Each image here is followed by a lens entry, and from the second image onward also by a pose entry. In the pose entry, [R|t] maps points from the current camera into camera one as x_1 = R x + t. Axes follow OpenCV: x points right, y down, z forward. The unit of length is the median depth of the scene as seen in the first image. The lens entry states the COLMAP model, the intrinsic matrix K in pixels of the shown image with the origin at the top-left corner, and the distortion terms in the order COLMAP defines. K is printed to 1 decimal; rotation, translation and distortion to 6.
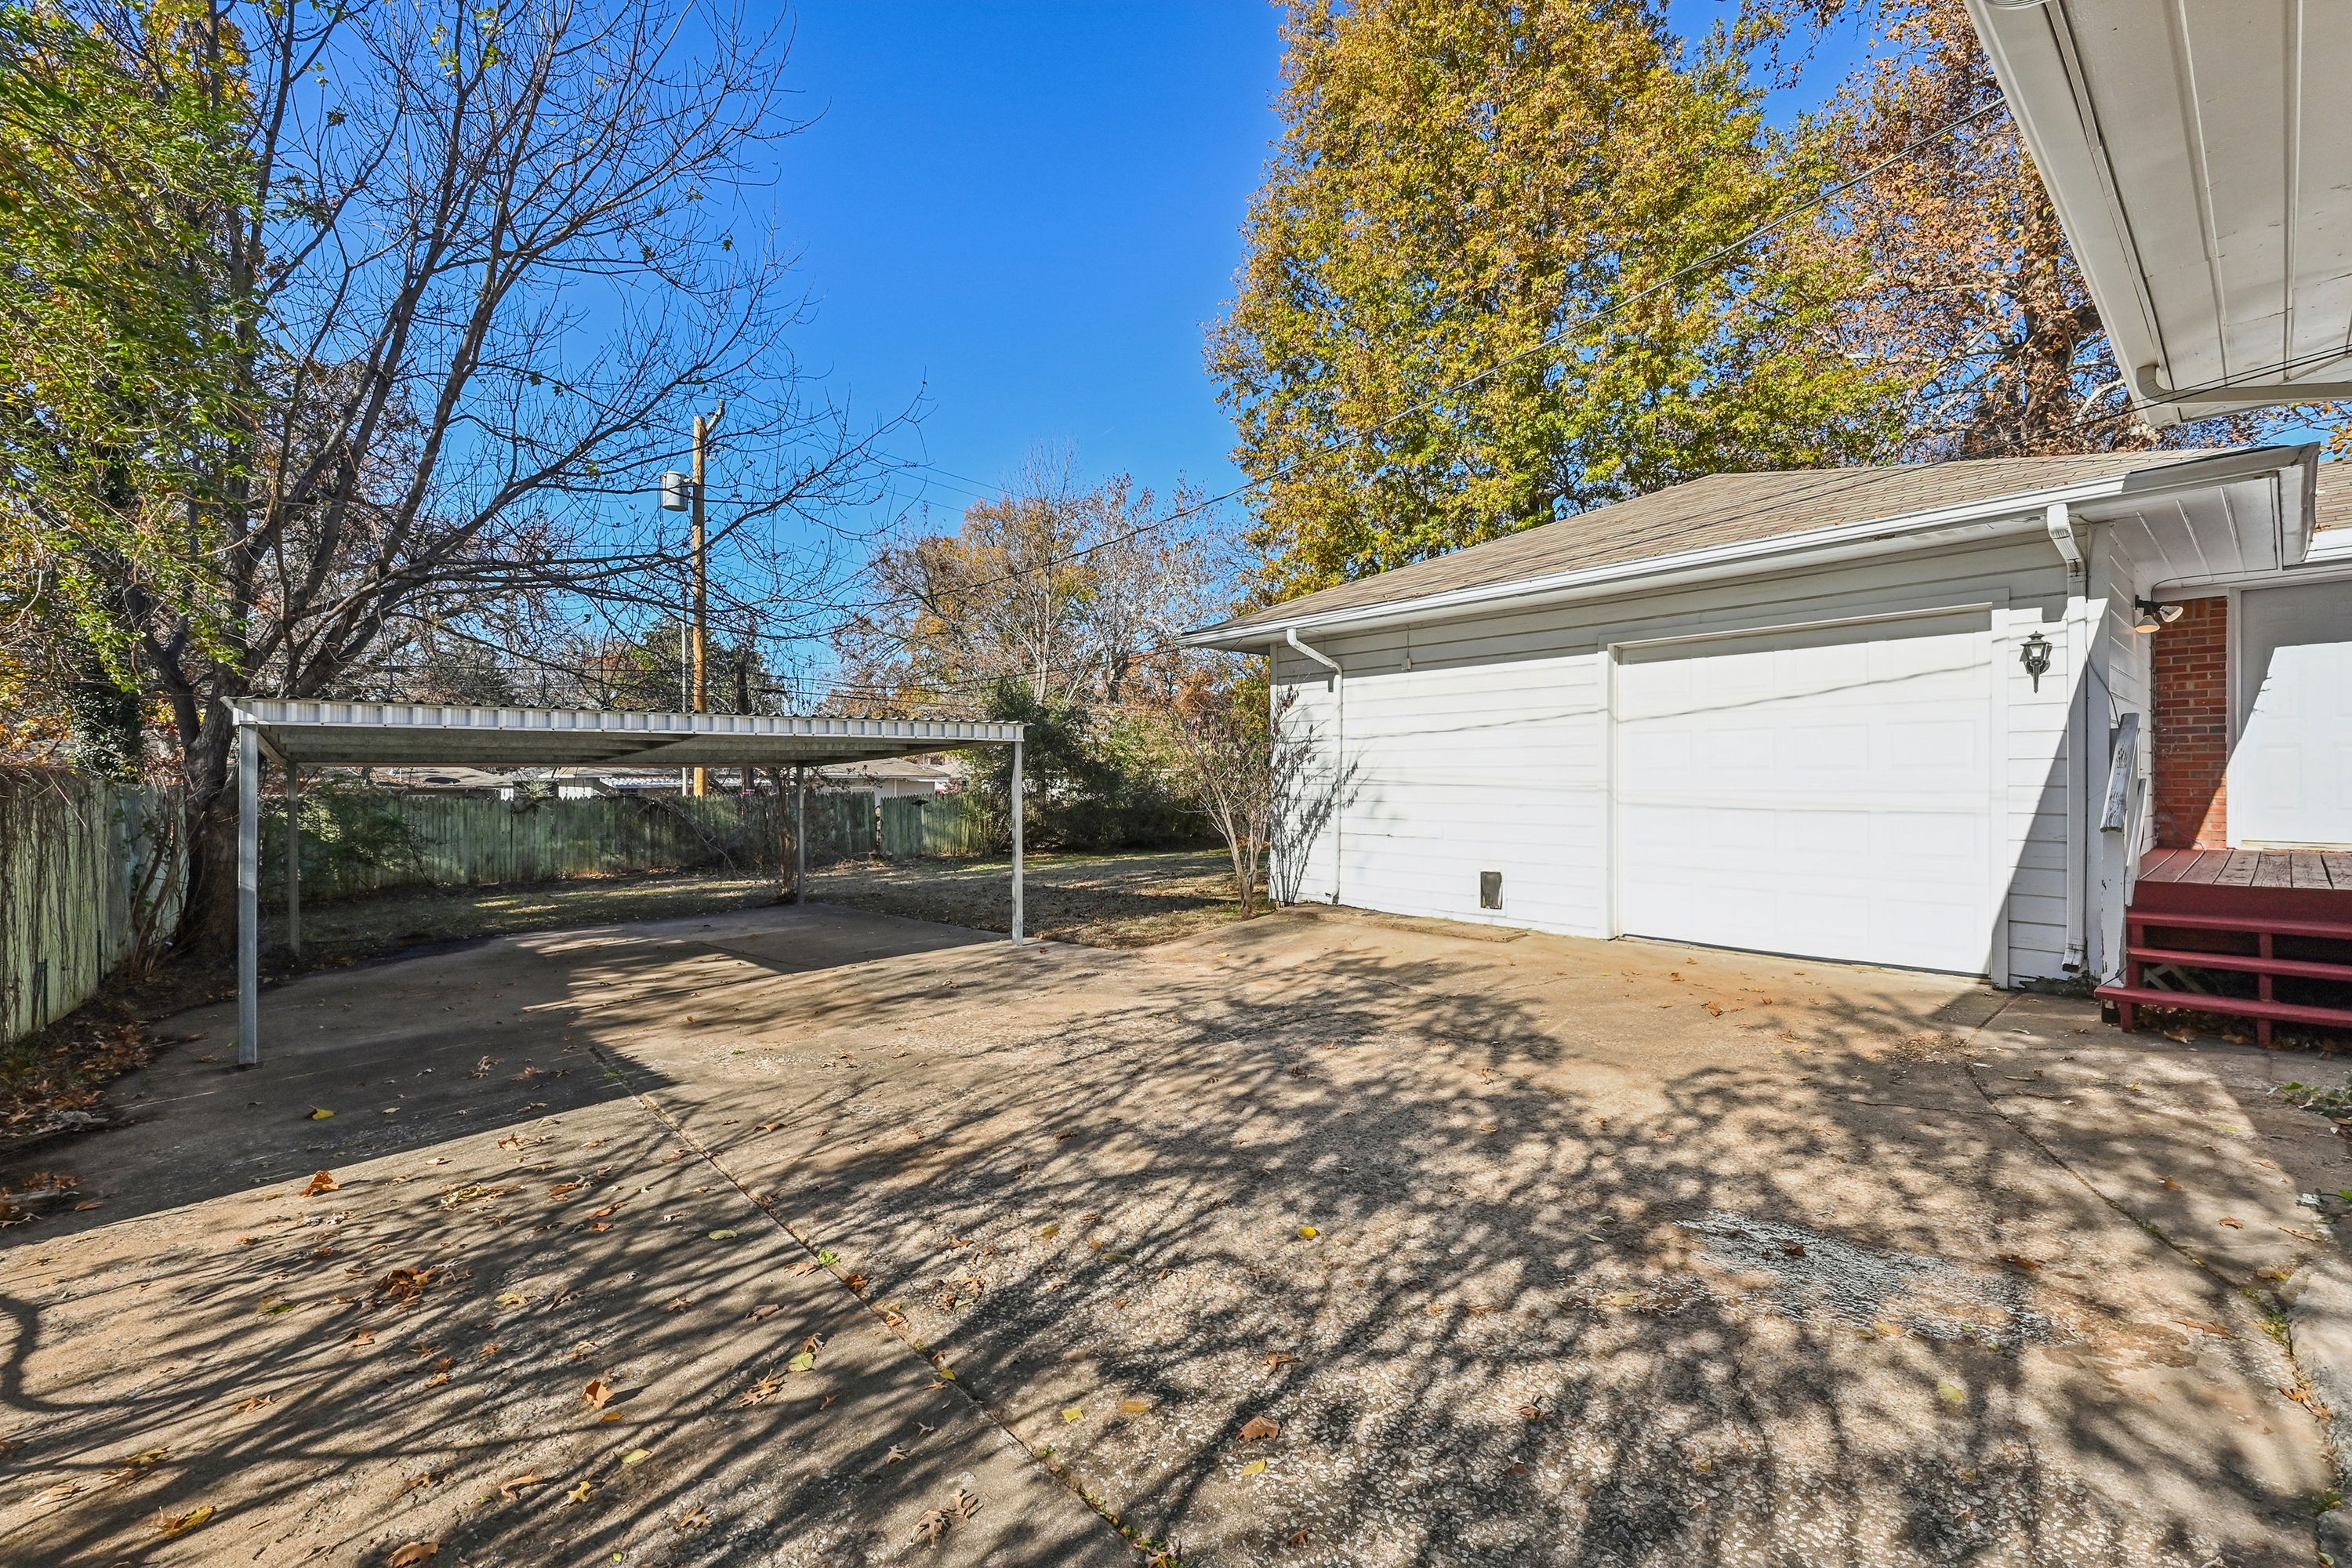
lens RADIAL K [[910.9, 0, 1180.7], [0, 910.9, 782.6], [0, 0, 1]] dist [-0.021399, -0.000075]
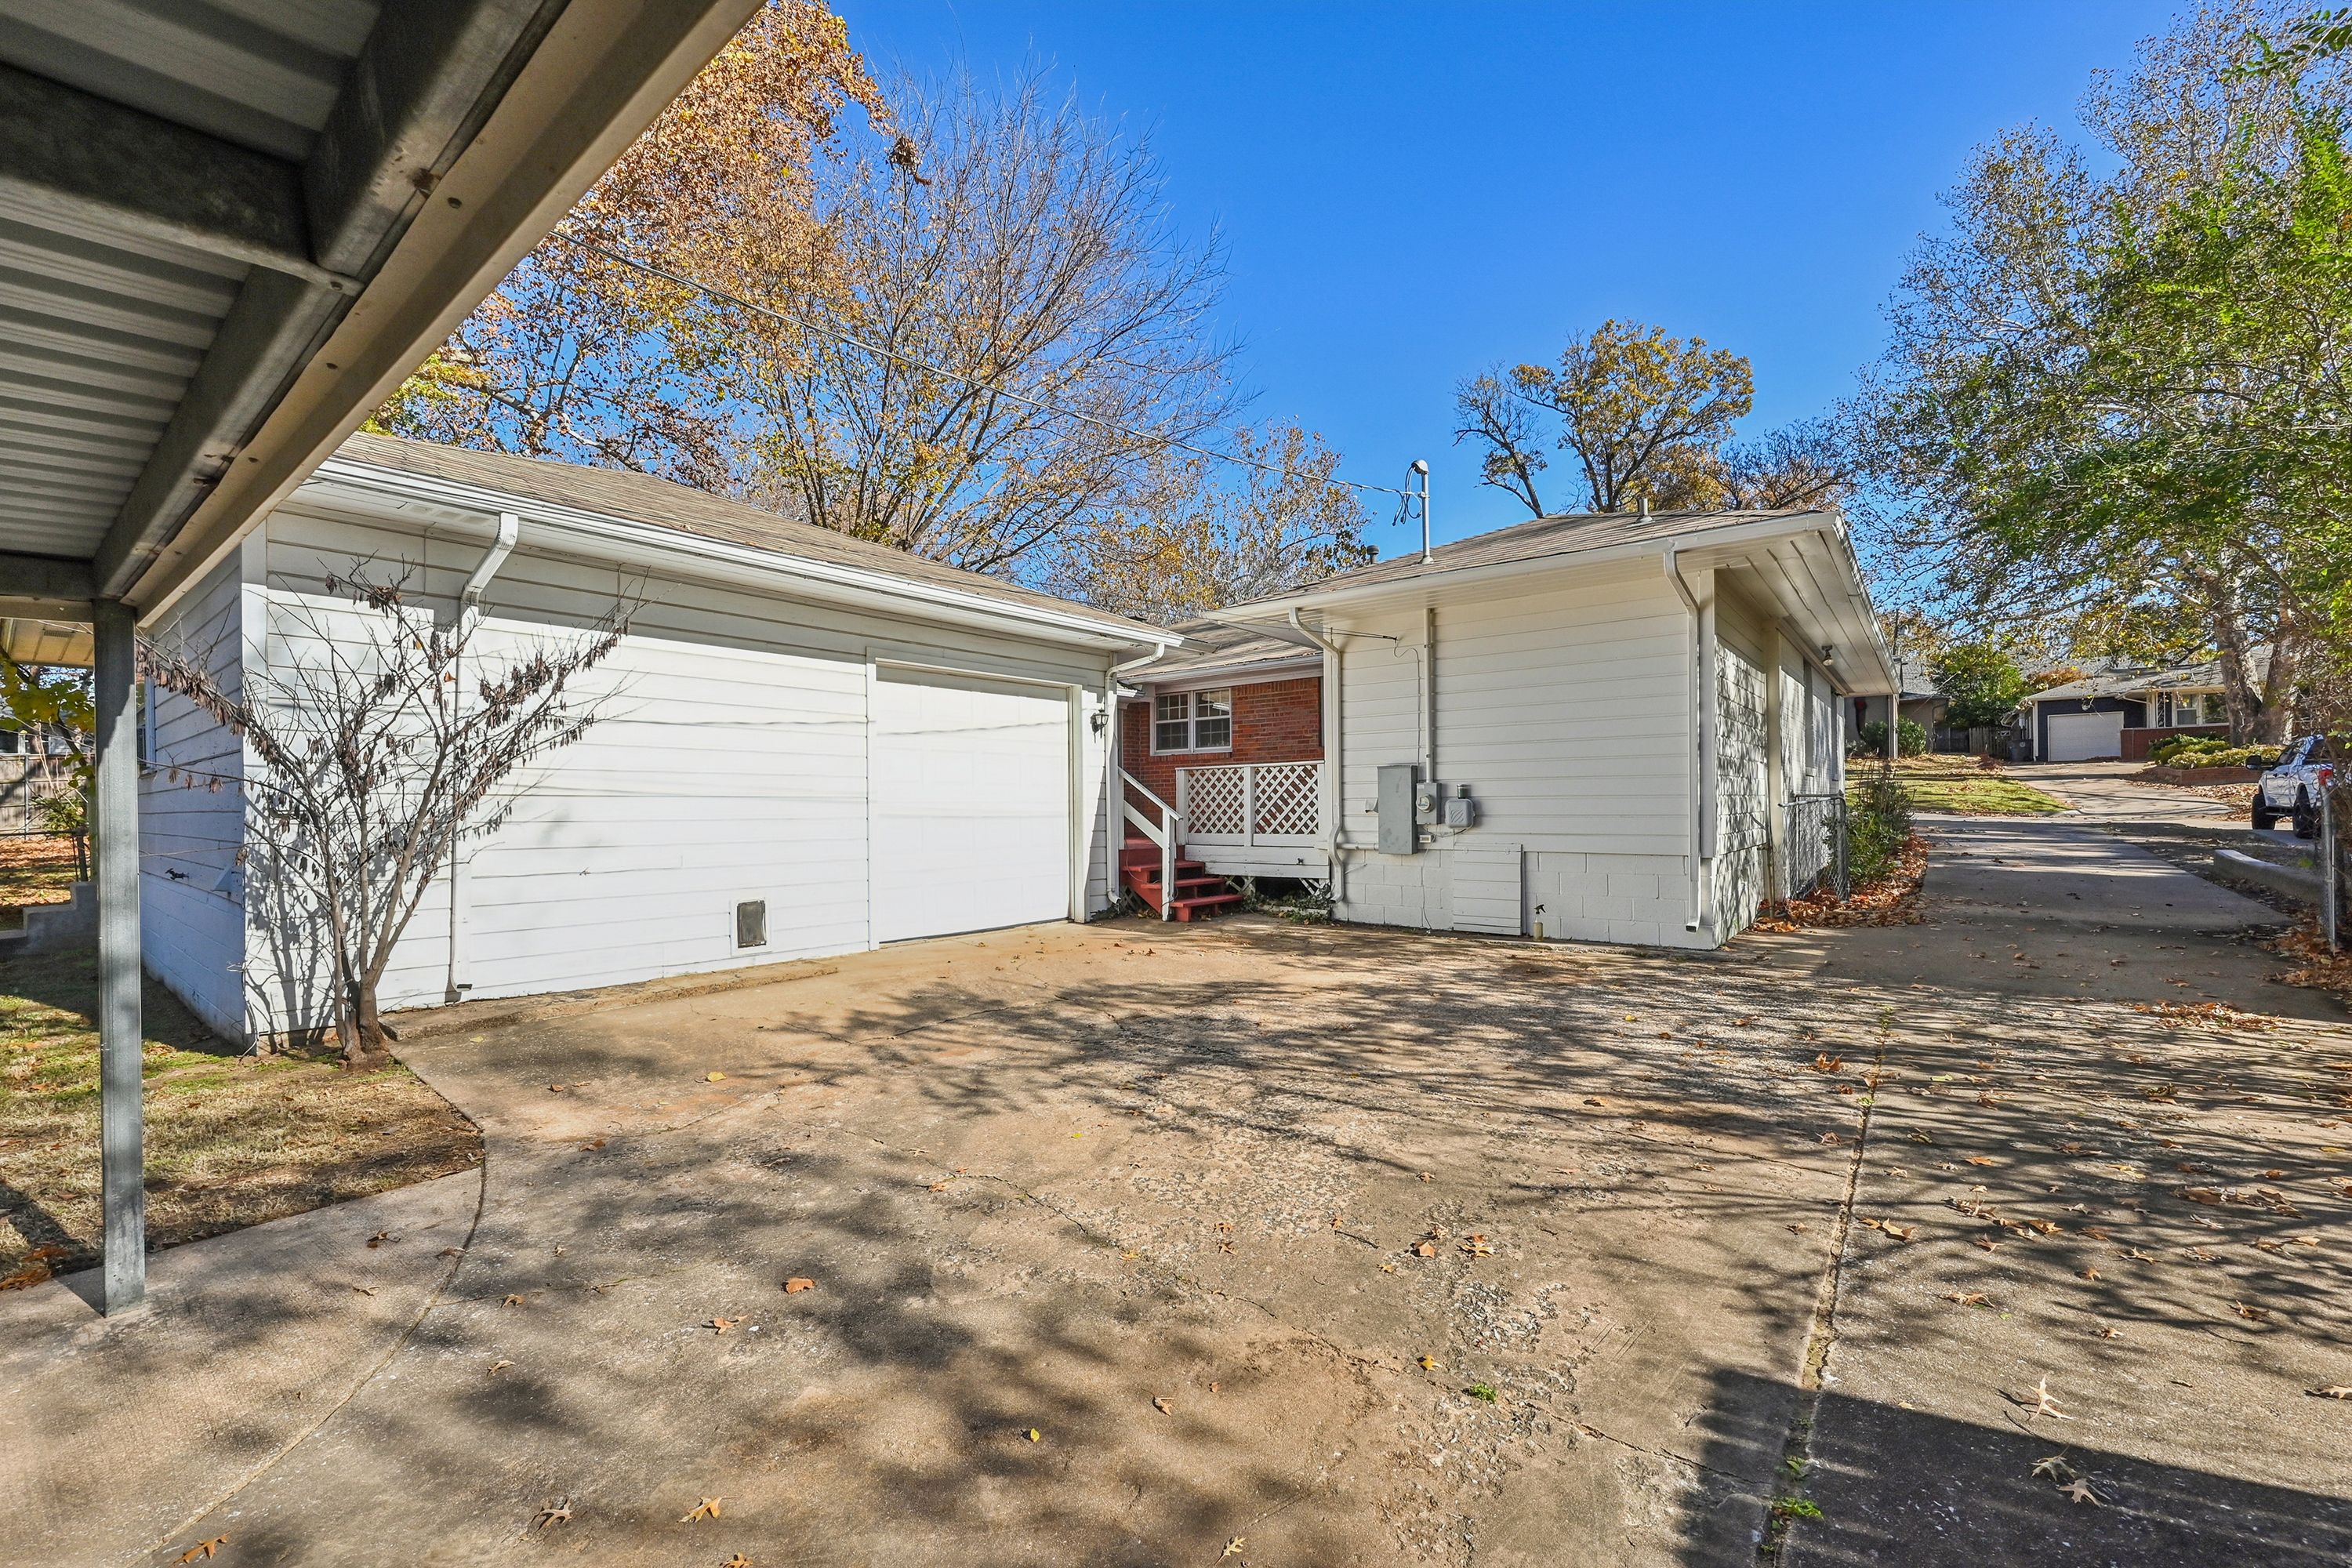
lens RADIAL K [[947.1, 0, 1170.3], [0, 947.1, 778.2], [0, 0, 1]] dist [-0.000768, 0.000105]
pose [[-0.141418, 0.036991, 0.989259, -1.214186], [0.013136, 0.999284, -0.035488, 0.047116], [-0.989863, 0.007976, -0.141803, 1.614716]]
